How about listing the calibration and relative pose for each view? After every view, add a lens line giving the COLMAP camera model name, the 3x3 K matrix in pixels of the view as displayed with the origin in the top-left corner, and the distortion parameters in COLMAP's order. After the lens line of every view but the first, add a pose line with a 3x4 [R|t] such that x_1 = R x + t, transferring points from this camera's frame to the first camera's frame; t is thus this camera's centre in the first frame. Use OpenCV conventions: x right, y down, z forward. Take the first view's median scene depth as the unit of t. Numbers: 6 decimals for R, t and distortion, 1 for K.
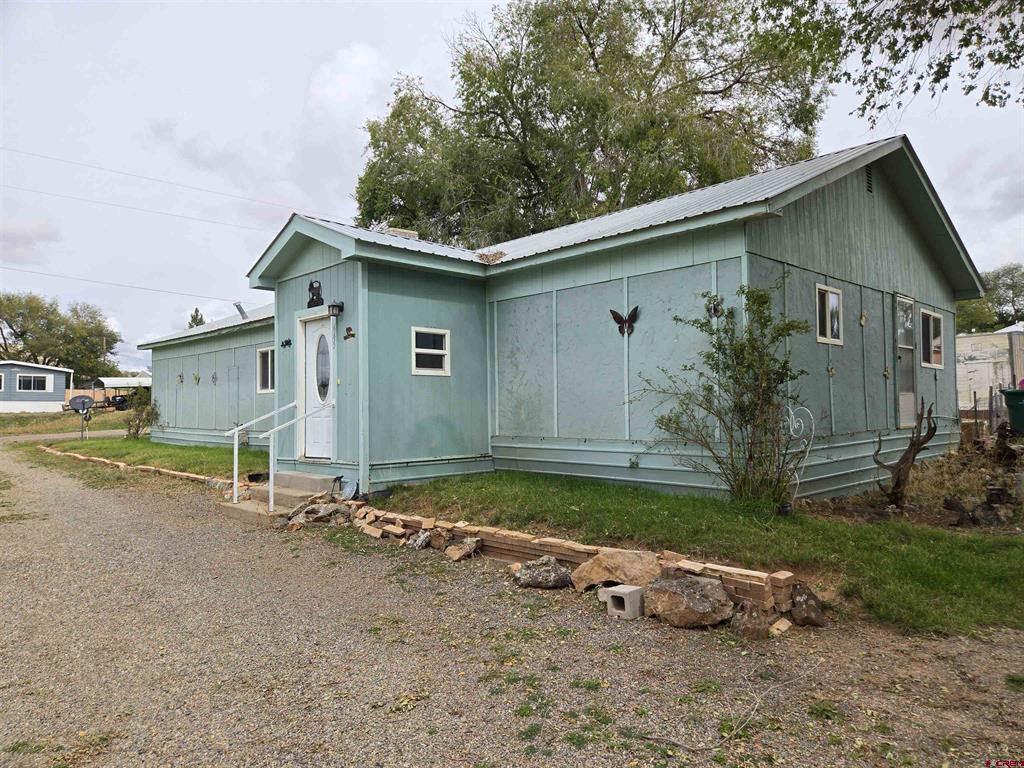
lens RADIAL K [[679.1, 0, 516.3], [0, 679.1, 379.7], [0, 0, 1]] dist [0.070750, -0.067594]
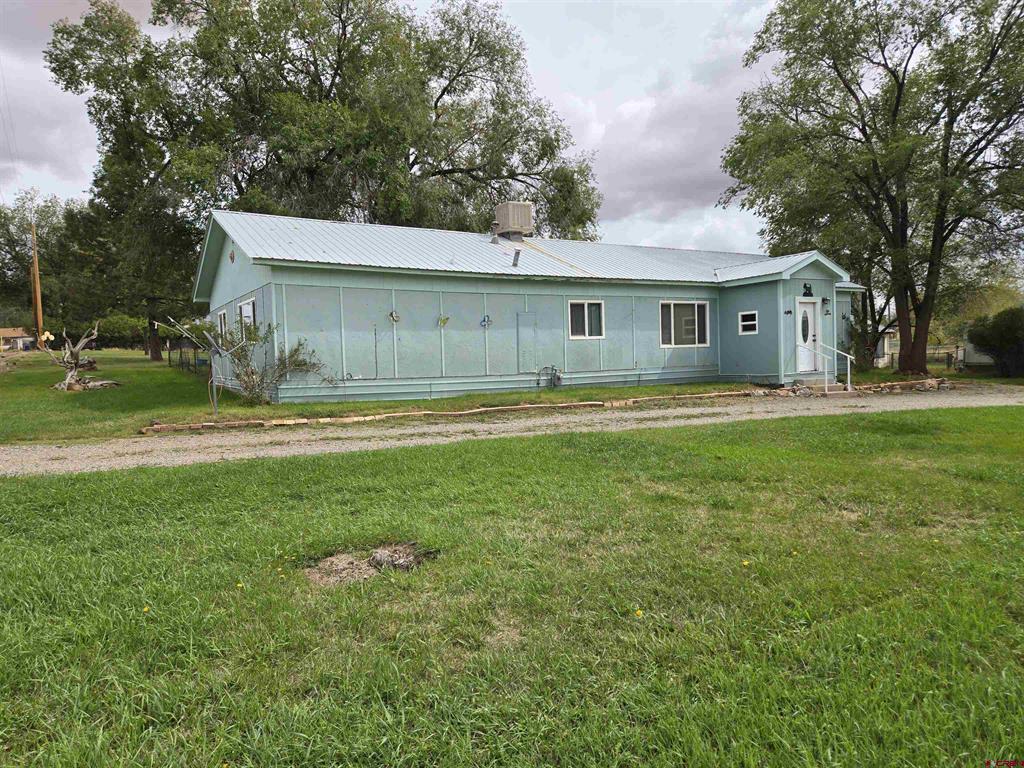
lens RADIAL K [[679.1, 0, 511.7], [0, 679.1, 385.2], [0, 0, 1]] dist [0.070750, -0.067594]
pose [[0.261048, -0.012513, 0.965245, -2.462868], [-0.013518, 0.999771, 0.016616, 0.132161], [-0.965231, -0.017386, 0.260819, 1.297560]]
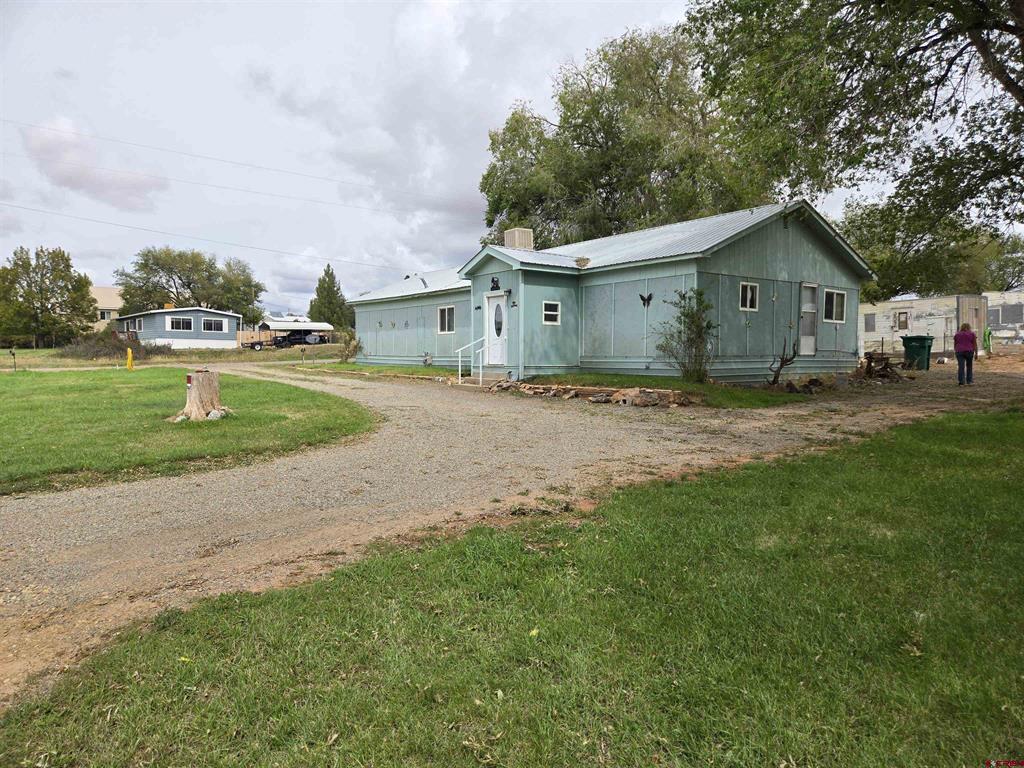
lens RADIAL K [[679.1, 0, 520.8], [0, 679.1, 389.5], [0, 0, 1]] dist [0.070750, -0.067594]
pose [[0.993319, 0.021560, -0.113367, 0.017562], [-0.011111, 0.995696, 0.092009, 0.000248], [0.114862, -0.090135, 0.989284, -1.013571]]
